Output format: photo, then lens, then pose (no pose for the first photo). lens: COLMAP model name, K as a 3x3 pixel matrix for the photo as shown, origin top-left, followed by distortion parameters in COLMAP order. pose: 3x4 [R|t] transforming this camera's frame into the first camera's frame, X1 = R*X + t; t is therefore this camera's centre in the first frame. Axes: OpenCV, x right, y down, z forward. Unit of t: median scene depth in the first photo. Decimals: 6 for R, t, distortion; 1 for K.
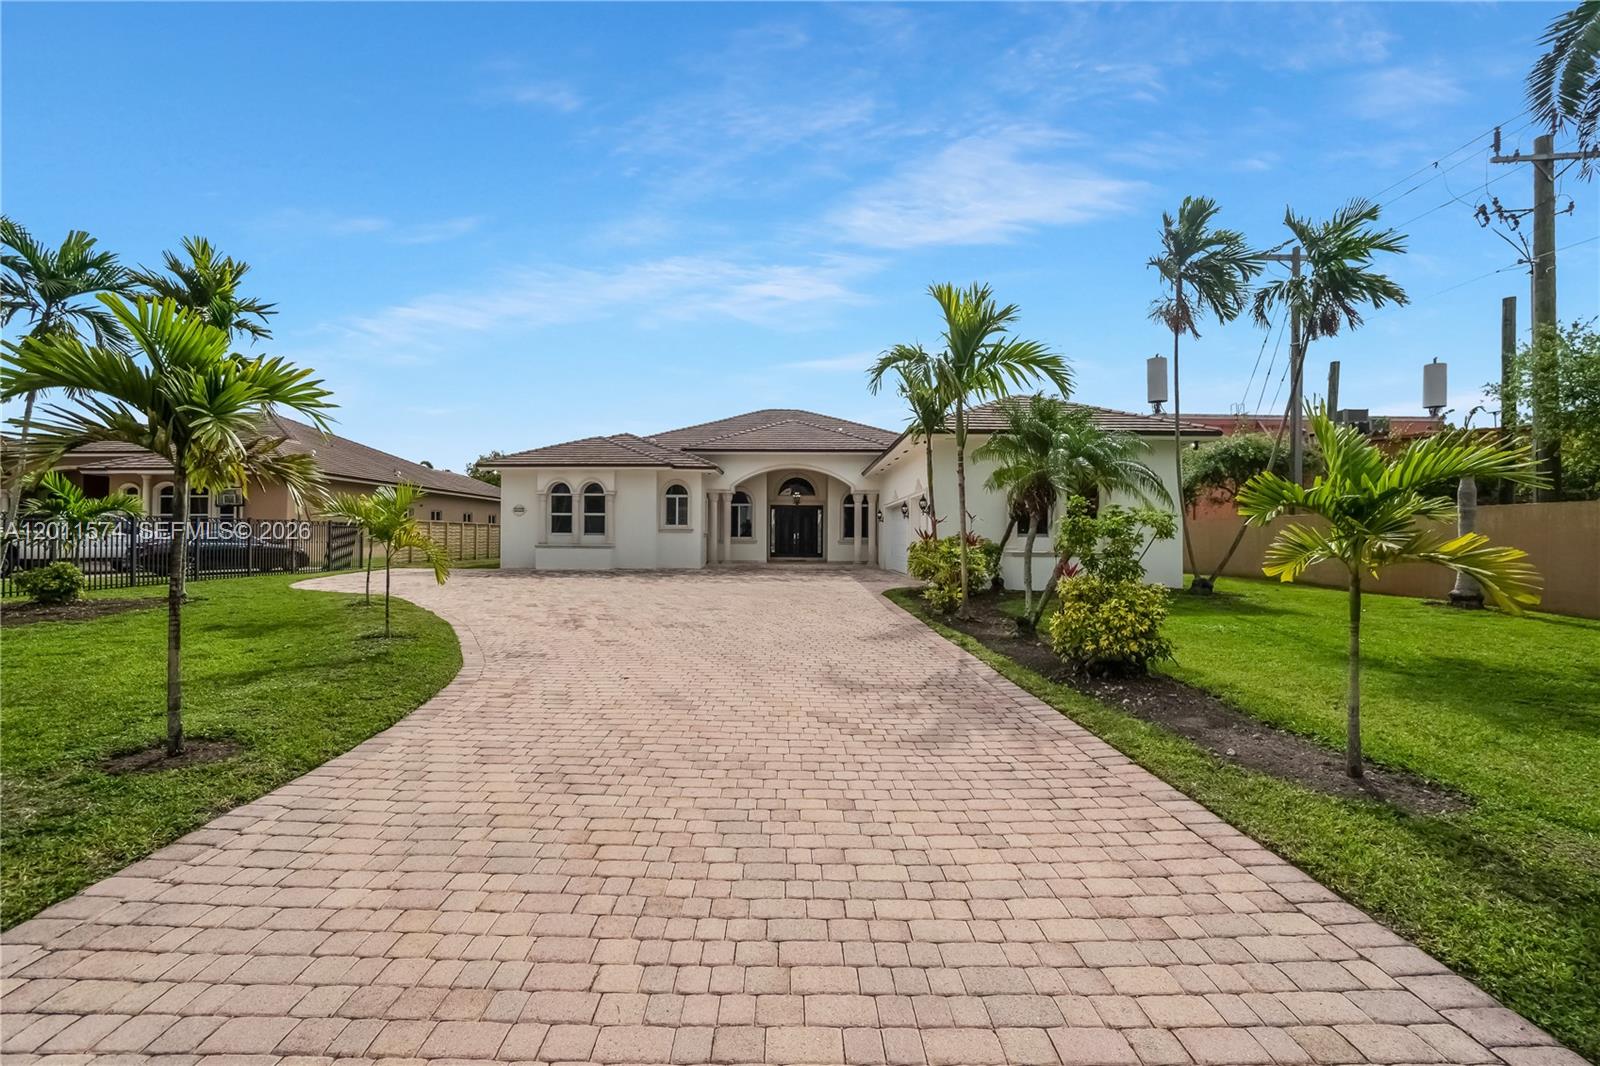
lens RADIAL K [[709.5, 0, 789.4], [0, 709.5, 525.9], [0, 0, 1]] dist [-0.075085, 0.024265]
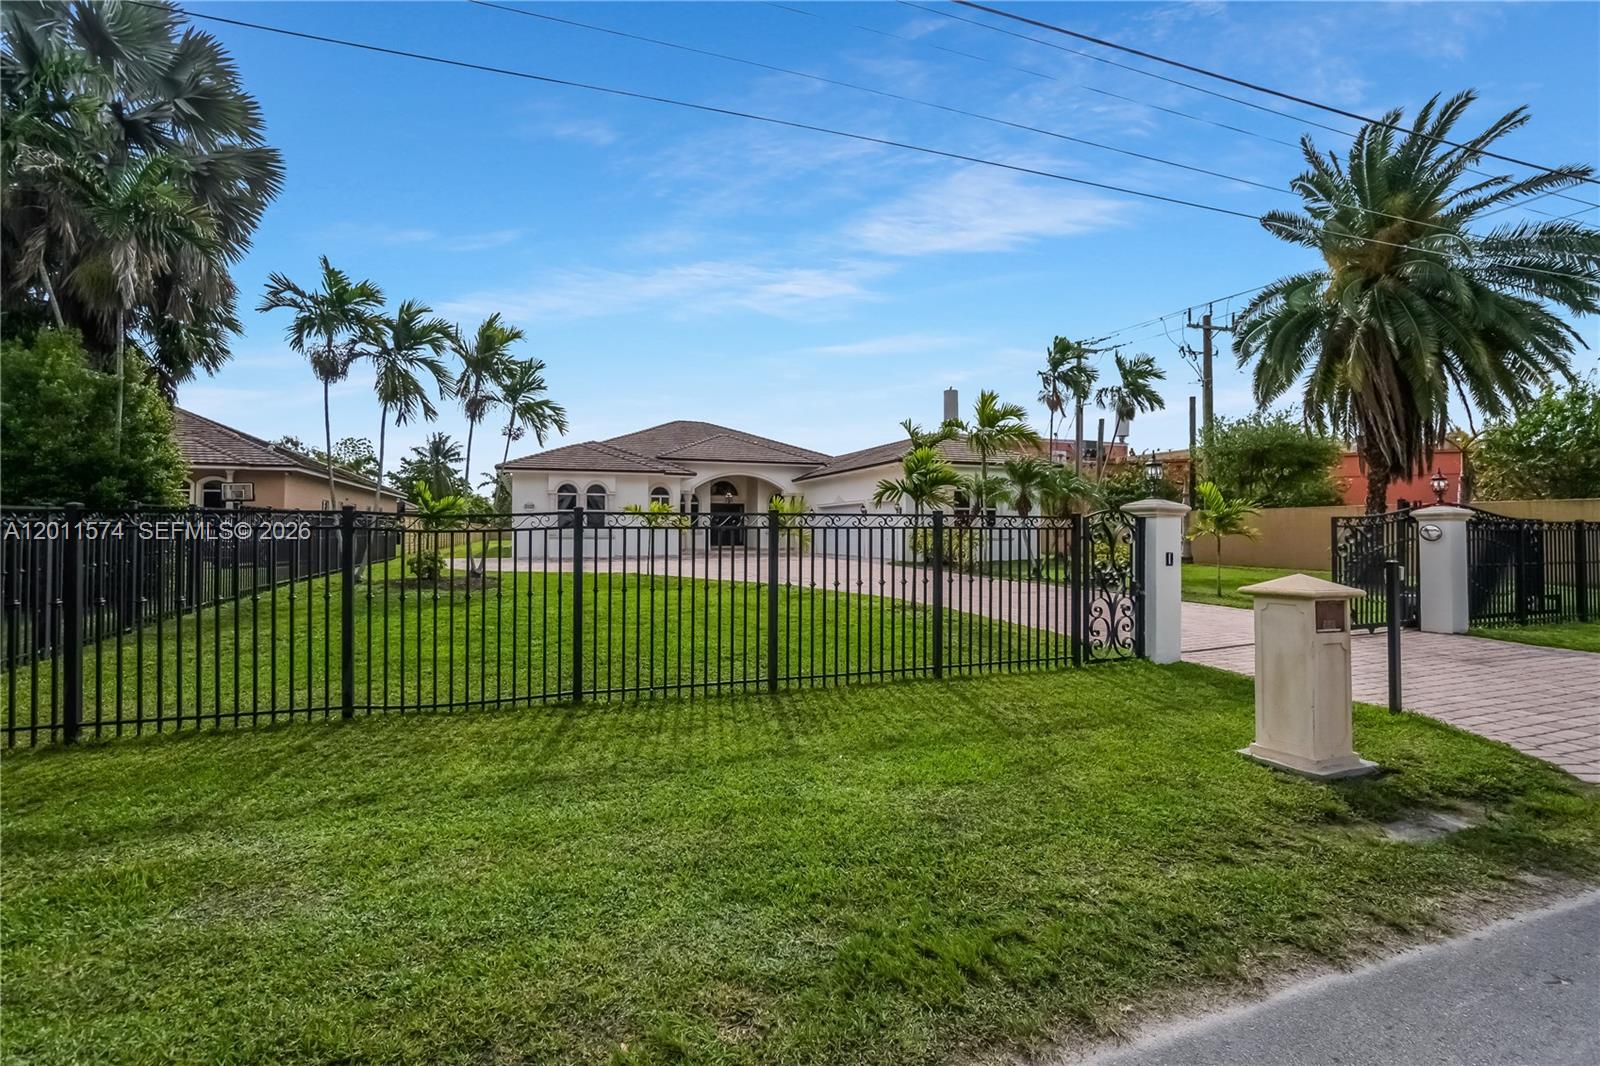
lens RADIAL K [[718.4, 0, 787.5], [0, 718.4, 505.1], [0, 0, 1]] dist [-0.074270, 0.027827]
pose [[0.937942, 0.005857, 0.346742, -0.374147], [0.000914, 0.999812, -0.019361, -0.002076], [-0.346790, 0.018477, 0.937761, -0.245201]]
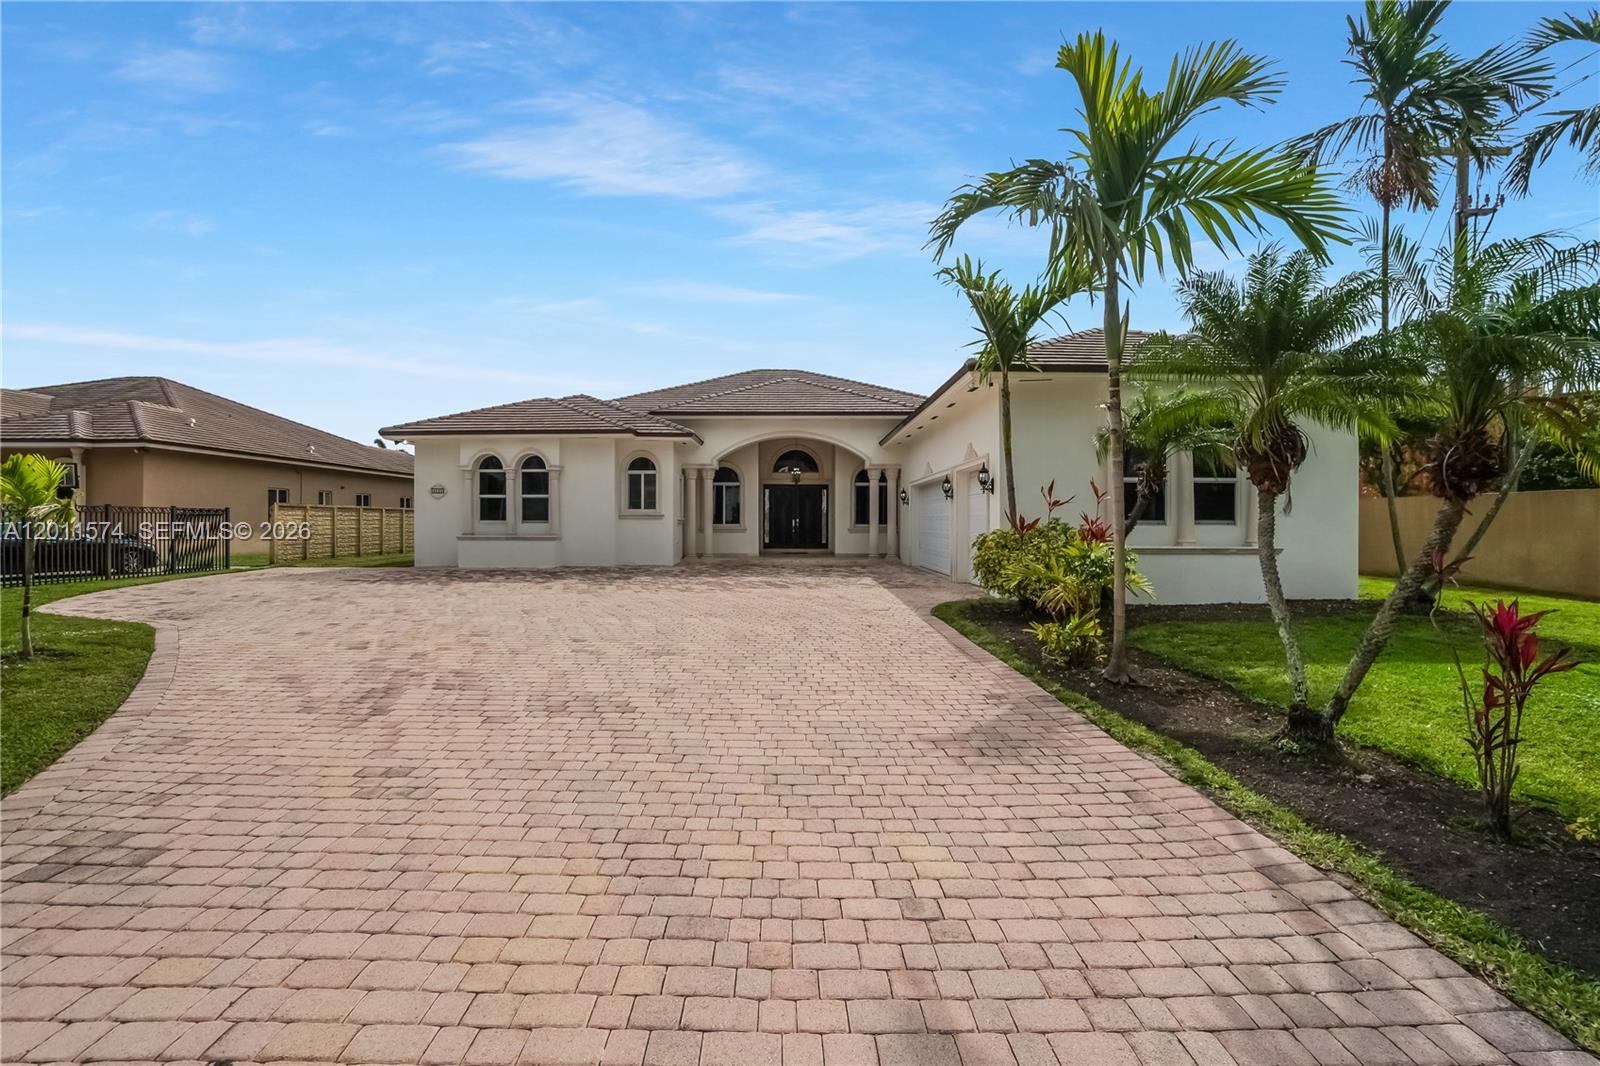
lens RADIAL K [[739.7, 0, 783.7], [0, 739.7, 530.8], [0, 0, 1]] dist [-0.051798, 0.000115]
pose [[0.999988, -0.004220, -0.002377, -0.002138], [0.004285, 0.999600, 0.027952, 0.000215], [0.002258, -0.027962, 0.999606, 0.185418]]
